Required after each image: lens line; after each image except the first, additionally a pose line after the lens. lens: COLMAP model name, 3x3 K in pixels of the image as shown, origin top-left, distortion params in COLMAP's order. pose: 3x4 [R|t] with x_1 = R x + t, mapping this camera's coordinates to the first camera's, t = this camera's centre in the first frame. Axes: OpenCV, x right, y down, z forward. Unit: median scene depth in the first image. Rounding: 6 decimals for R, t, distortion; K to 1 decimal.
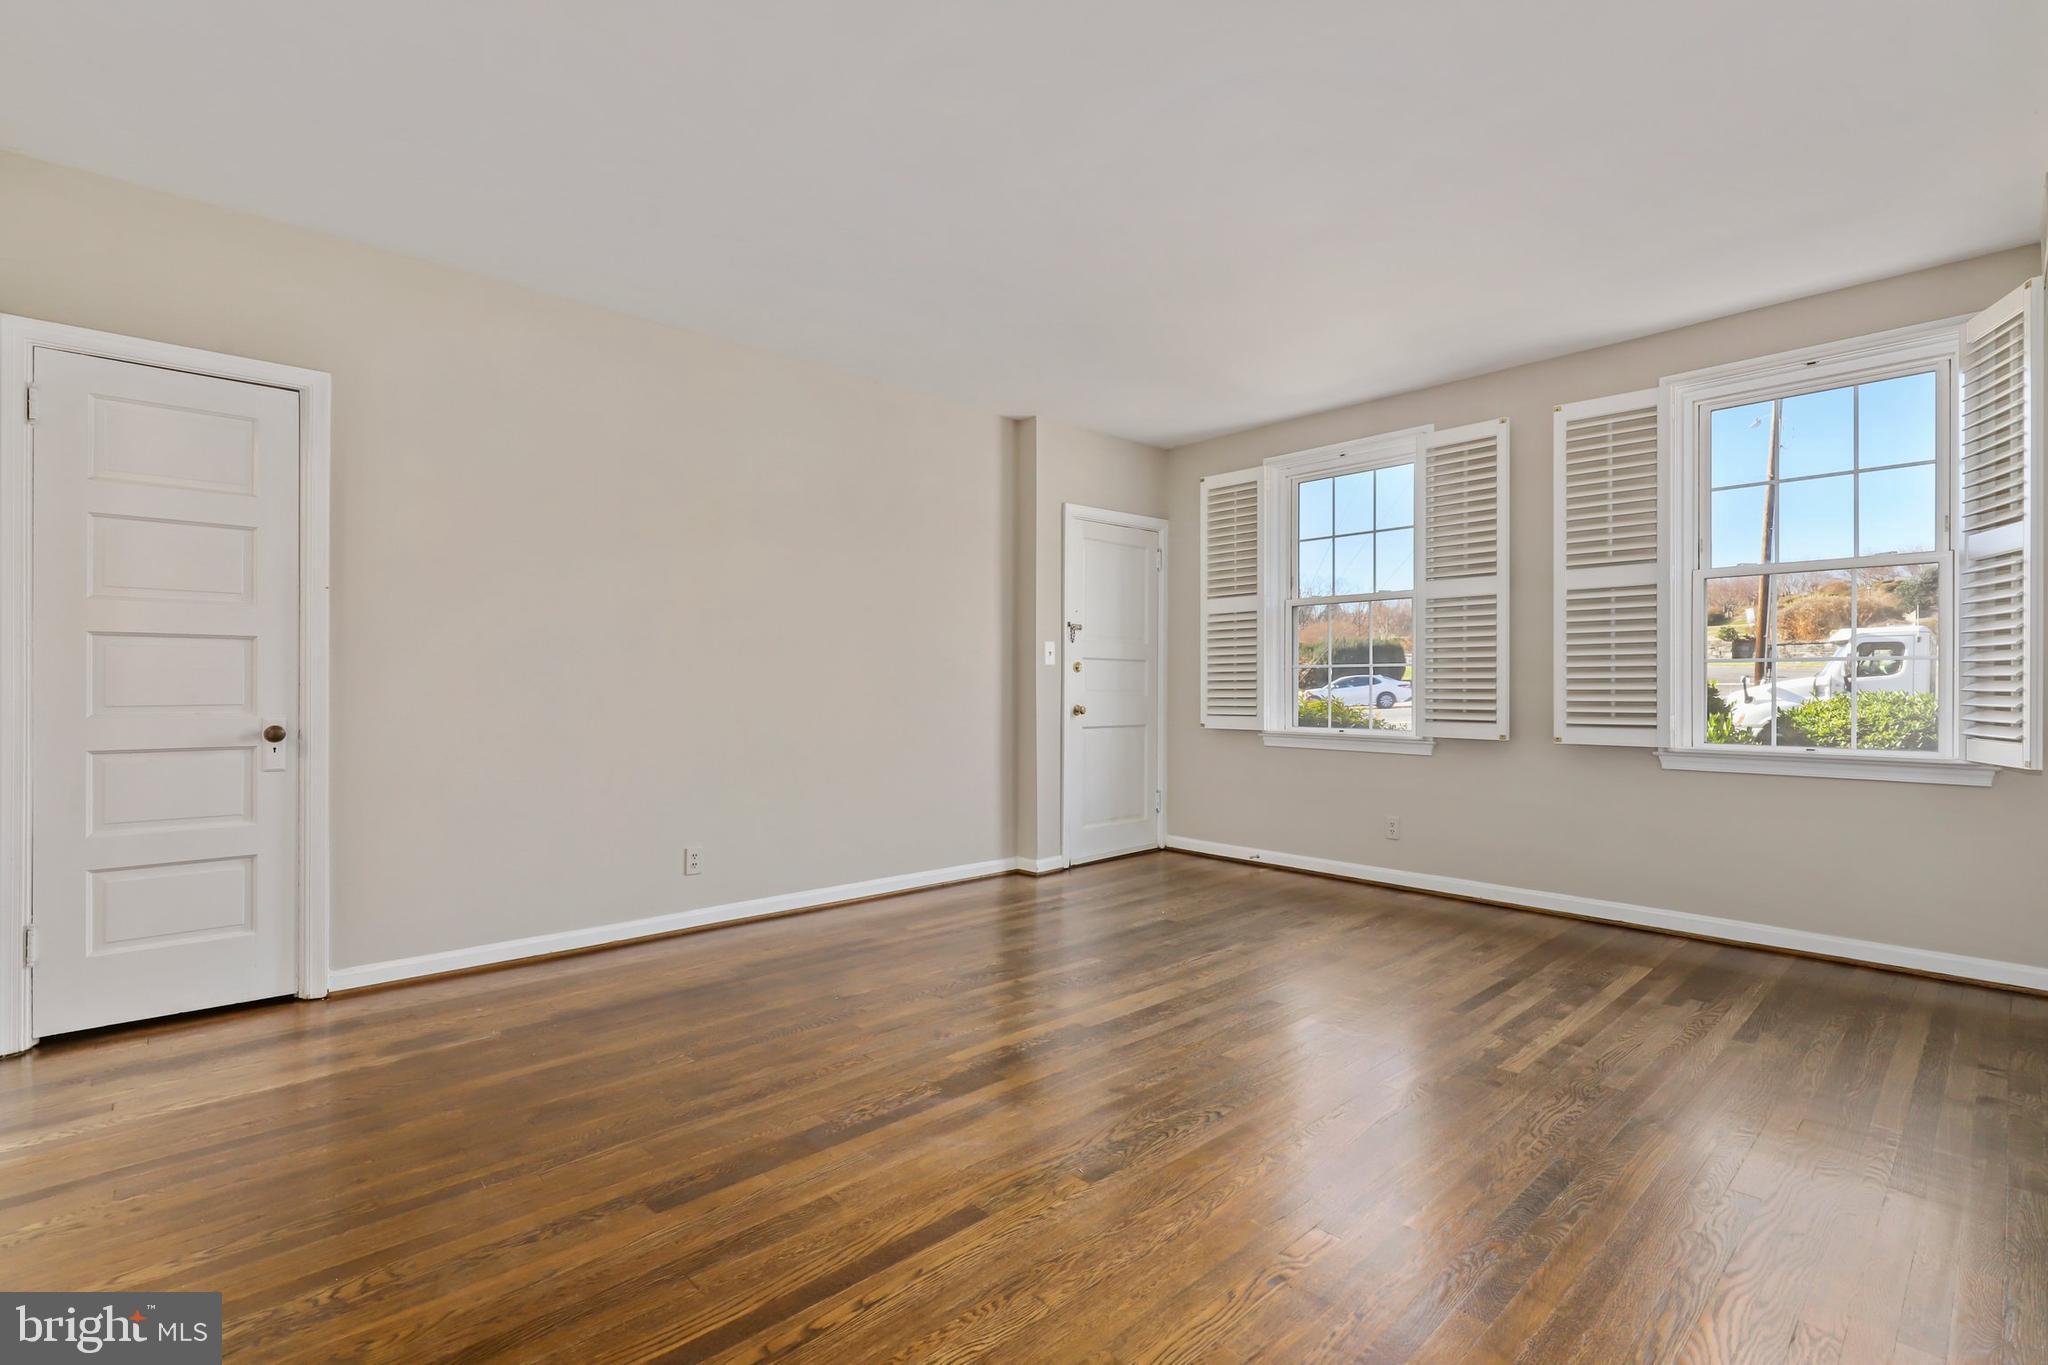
lens RADIAL K [[897.2, 0, 1024.0], [0, 897.2, 682.5], [0, 0, 1]] dist [0.008629, 0.000081]
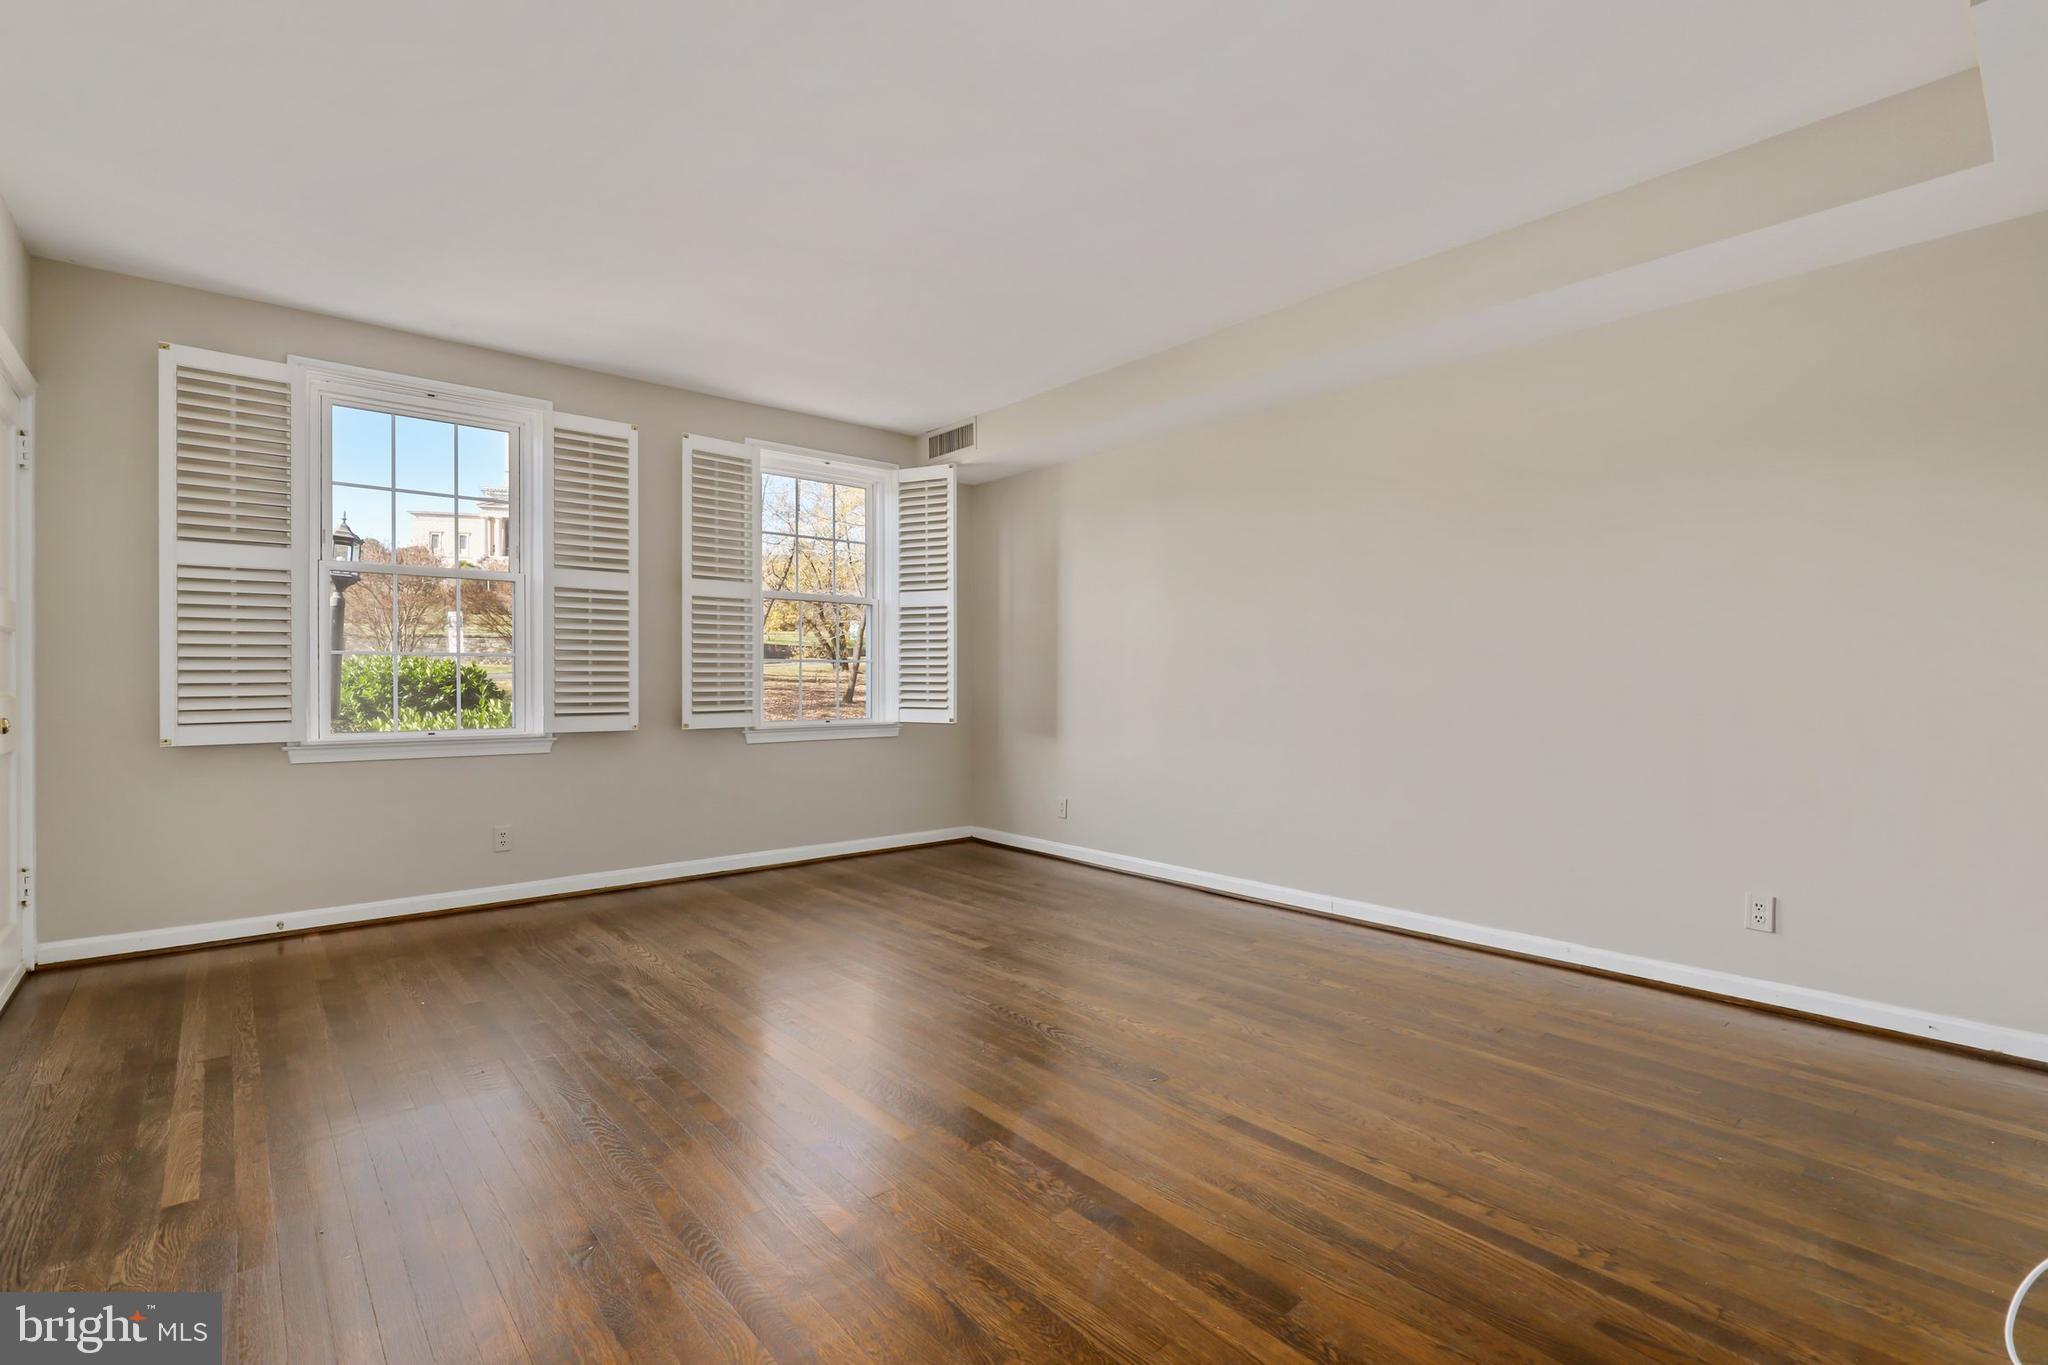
lens RADIAL K [[906.8, 0, 1024.0], [0, 906.8, 682.5], [0, 0, 1]] dist [-0.001426, -0.000265]
pose [[0.058713, -0.001638, 0.998274, -0.530904], [-0.002741, 0.999995, 0.001802, 0.005168], [-0.998271, -0.002842, 0.058708, 0.507205]]
